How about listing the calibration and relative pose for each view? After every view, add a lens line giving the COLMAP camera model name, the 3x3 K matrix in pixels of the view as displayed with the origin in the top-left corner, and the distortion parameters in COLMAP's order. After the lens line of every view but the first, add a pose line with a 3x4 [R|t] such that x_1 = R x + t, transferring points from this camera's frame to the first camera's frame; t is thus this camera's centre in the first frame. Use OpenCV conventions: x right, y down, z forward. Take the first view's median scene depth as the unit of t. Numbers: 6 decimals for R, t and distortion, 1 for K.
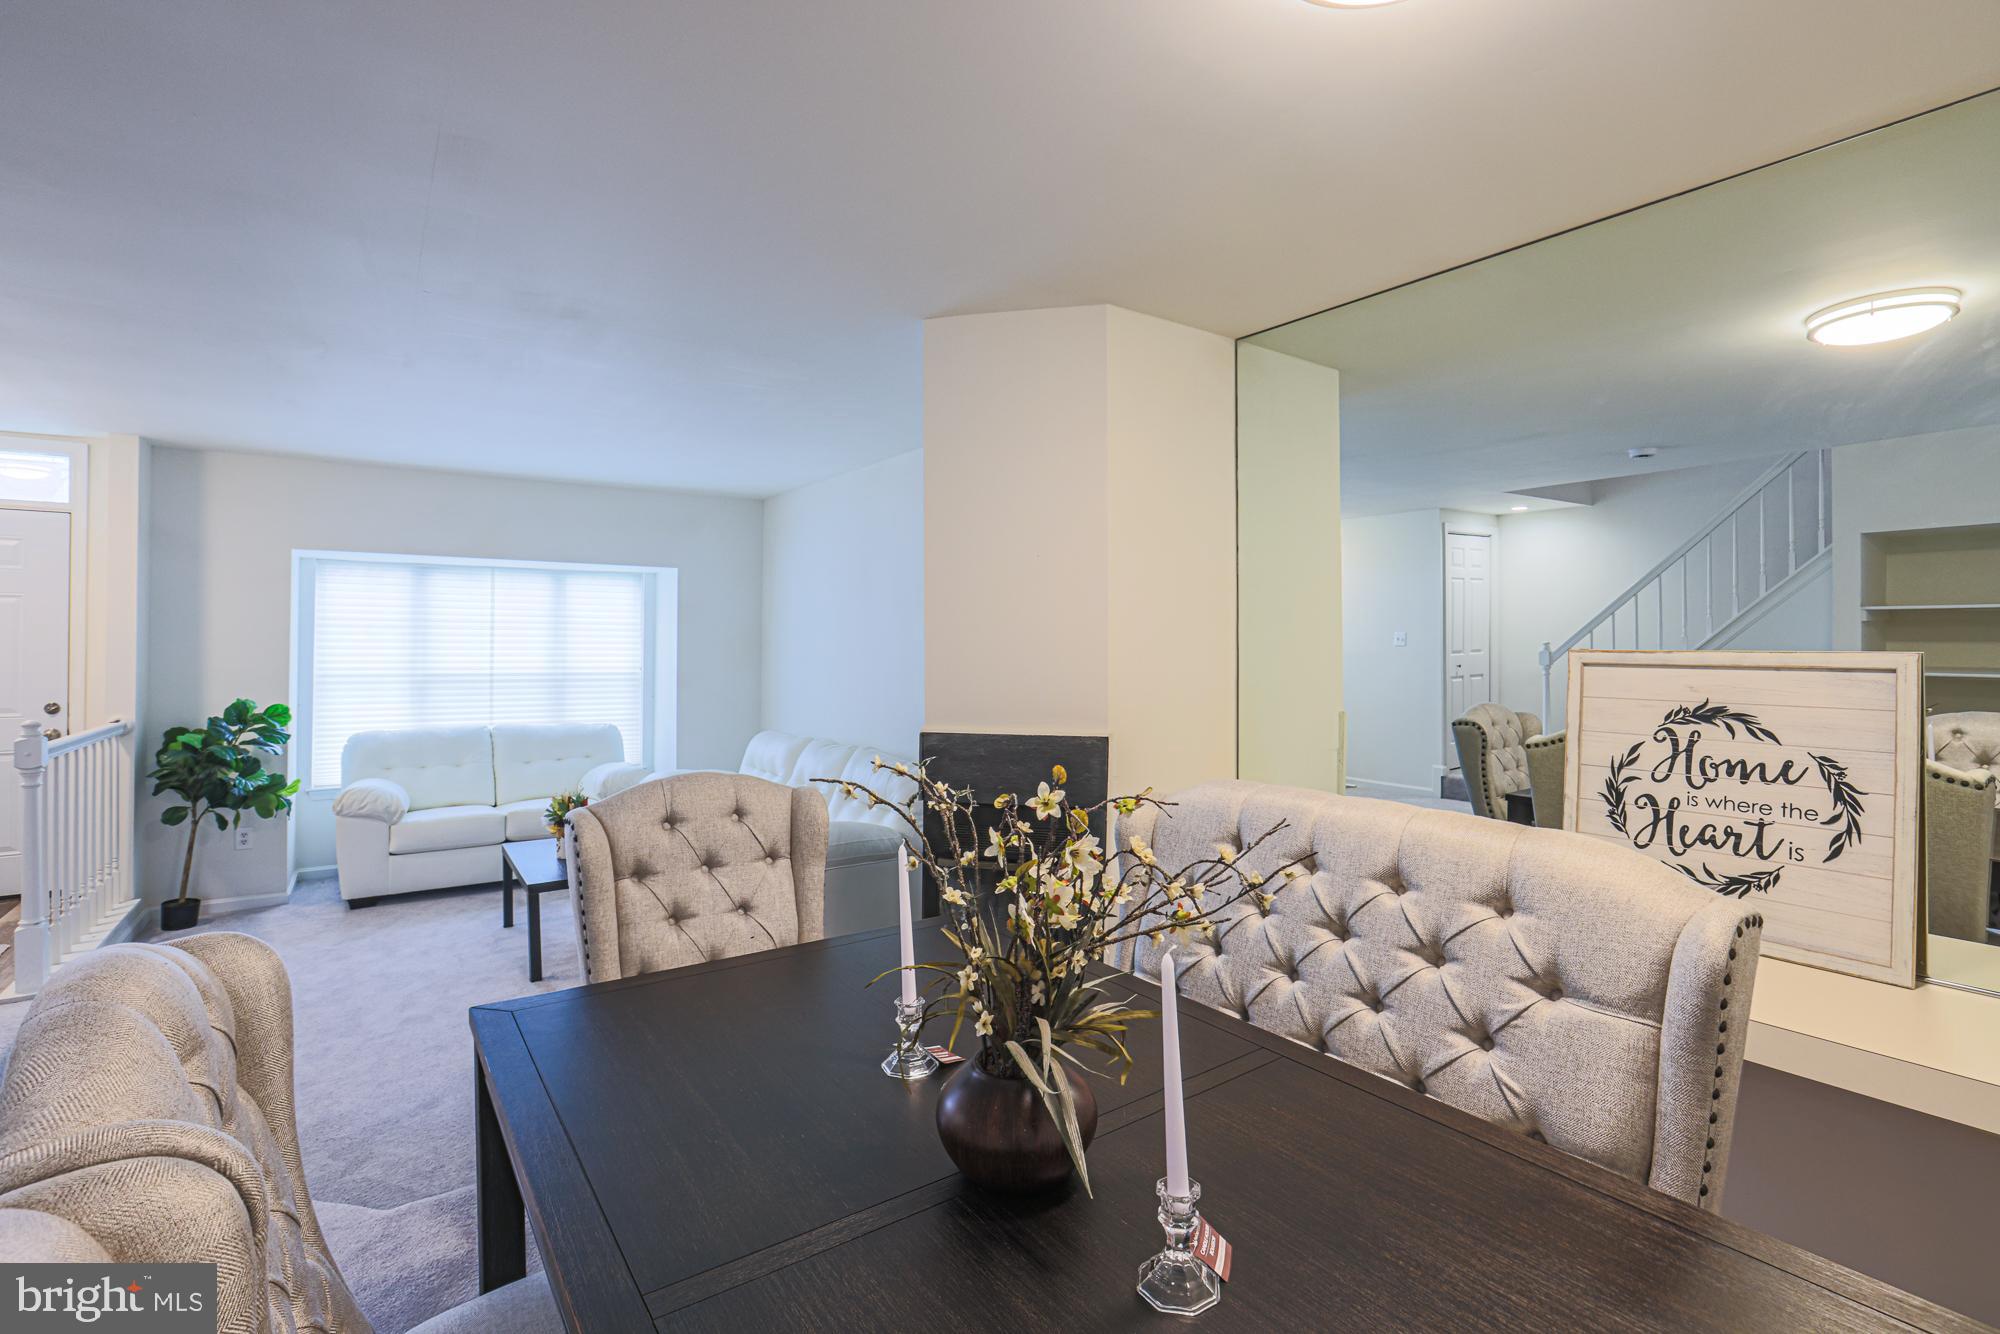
lens RADIAL K [[927.8, 0, 1002.0], [0, 927.8, 641.3], [0, 0, 1]] dist [-0.050453, 0.015954]
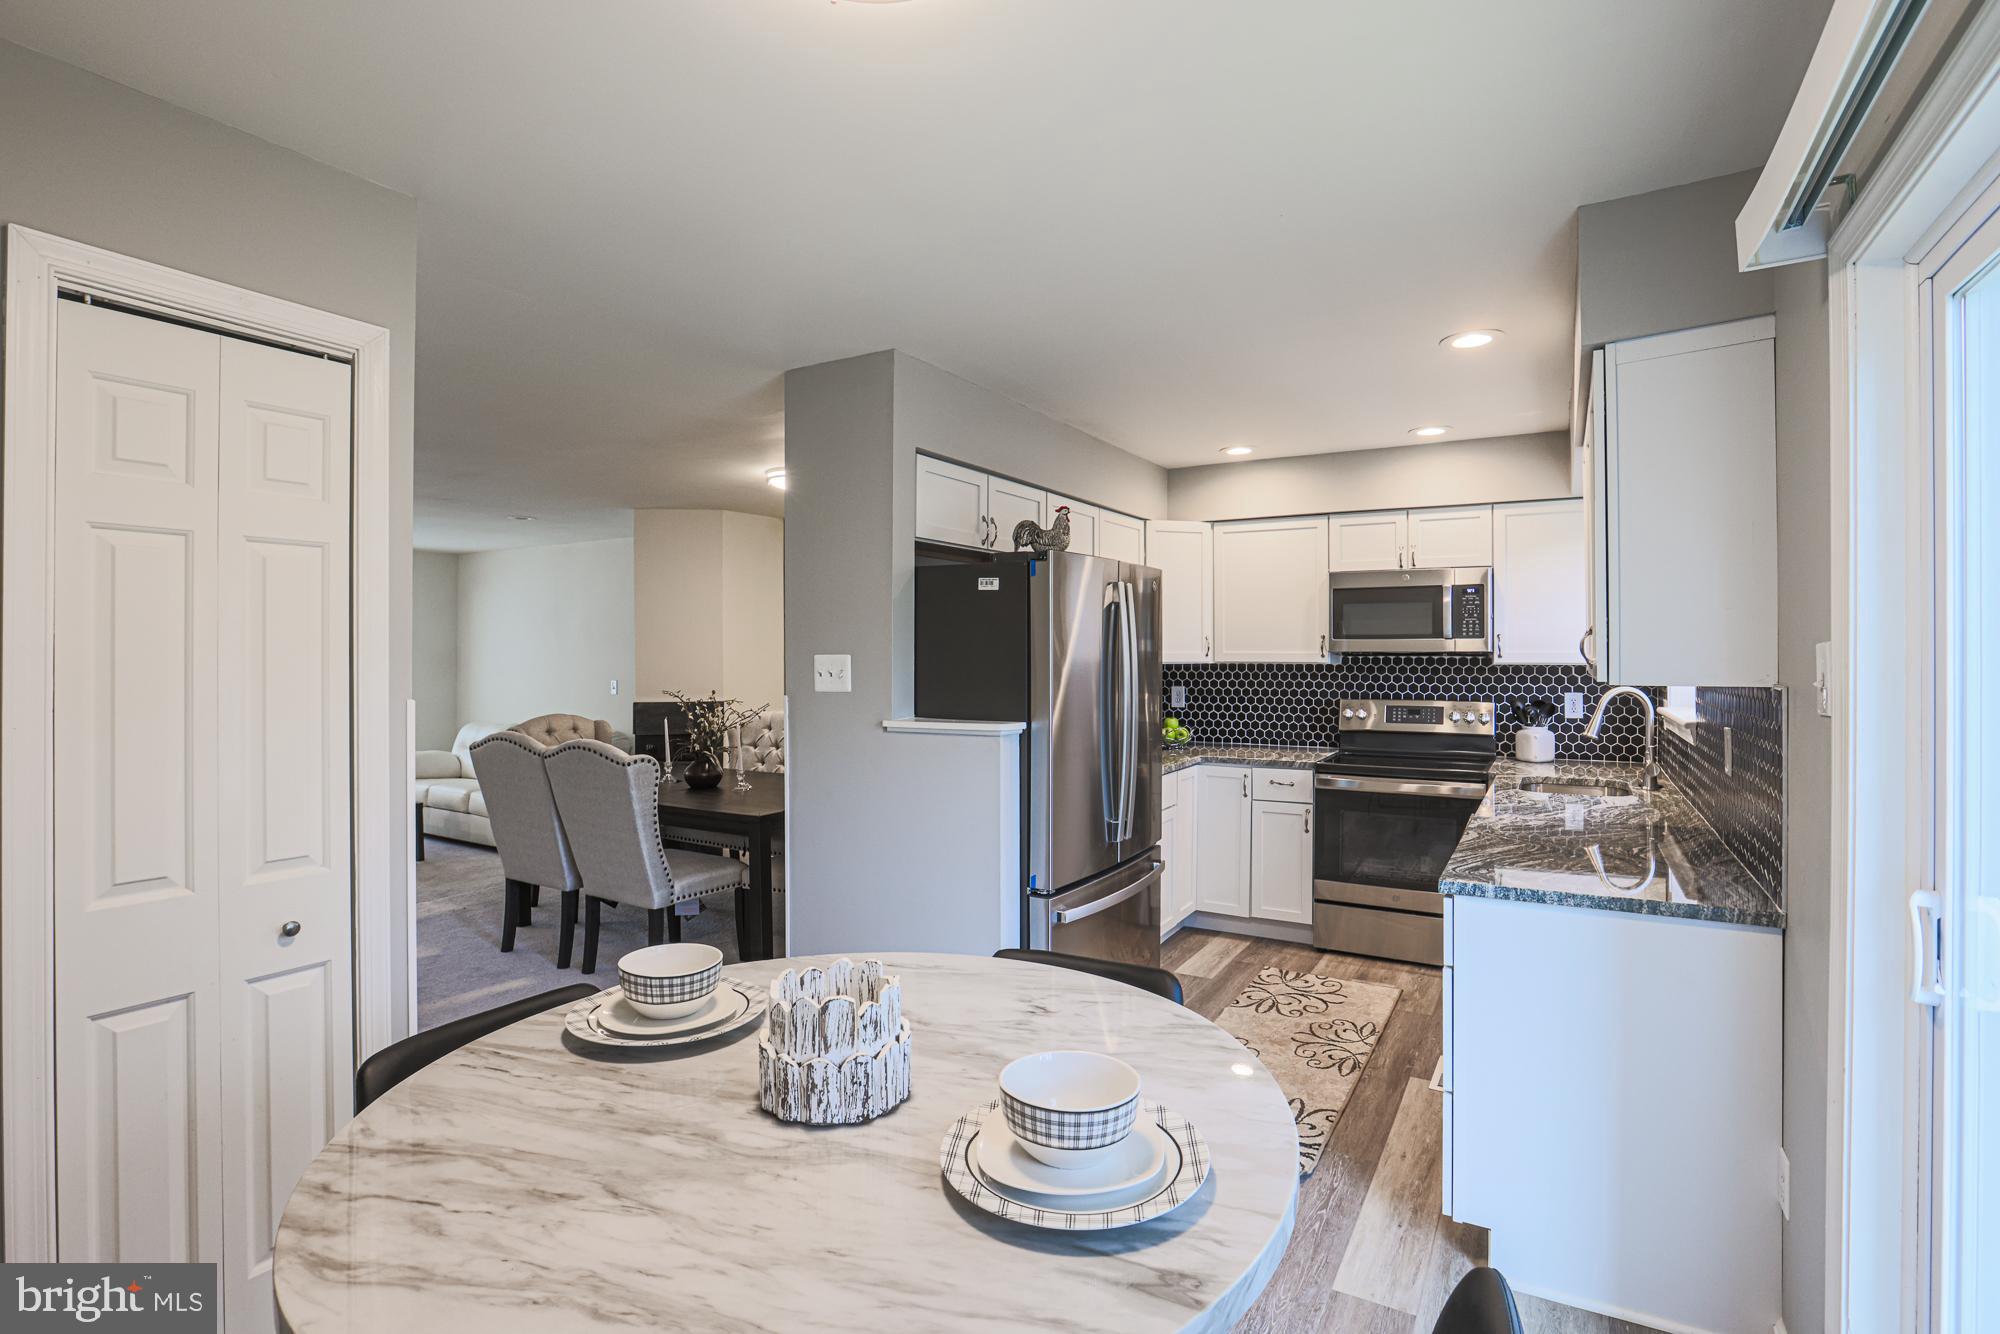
lens RADIAL K [[927.8, 0, 1036.0], [0, 927.8, 653.0], [0, 0, 1]] dist [-0.050453, 0.015954]
pose [[0.902369, -0.005769, 0.430925, -0.102875], [0.006183, 0.999981, 0.000440, -0.009265], [-0.430920, 0.002267, 0.902388, -0.837929]]
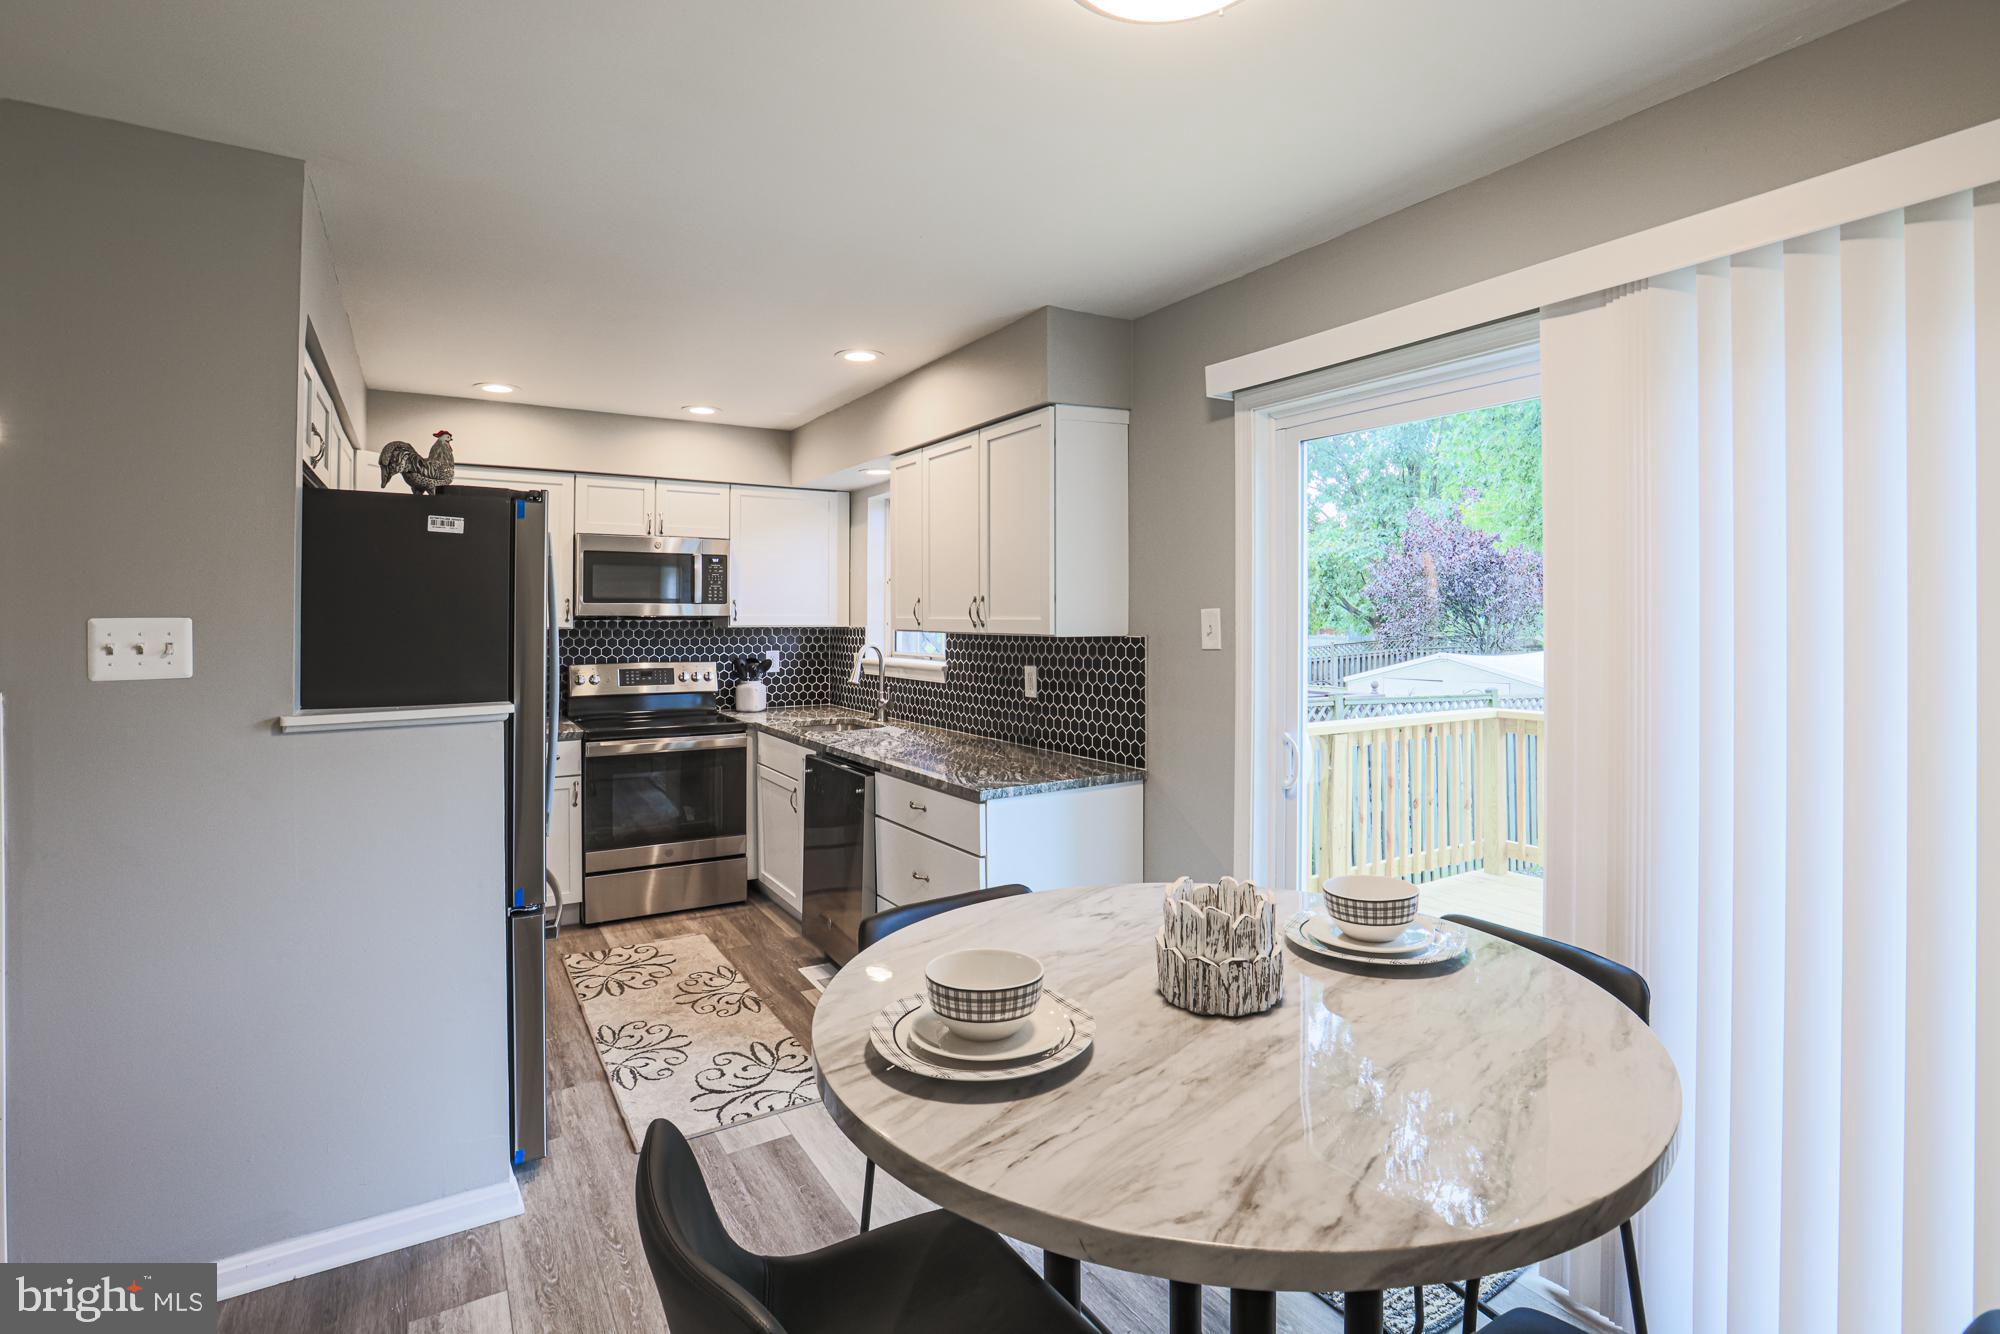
lens RADIAL K [[927.8, 0, 1001.9], [0, 927.8, 609.4], [0, 0, 1]] dist [-0.050453, 0.015954]
pose [[0.047519, 0.004510, 0.998860, -0.317672], [0.002221, 0.999987, -0.004621, -0.009352], [-0.998868, 0.002438, 0.047509, -0.561541]]
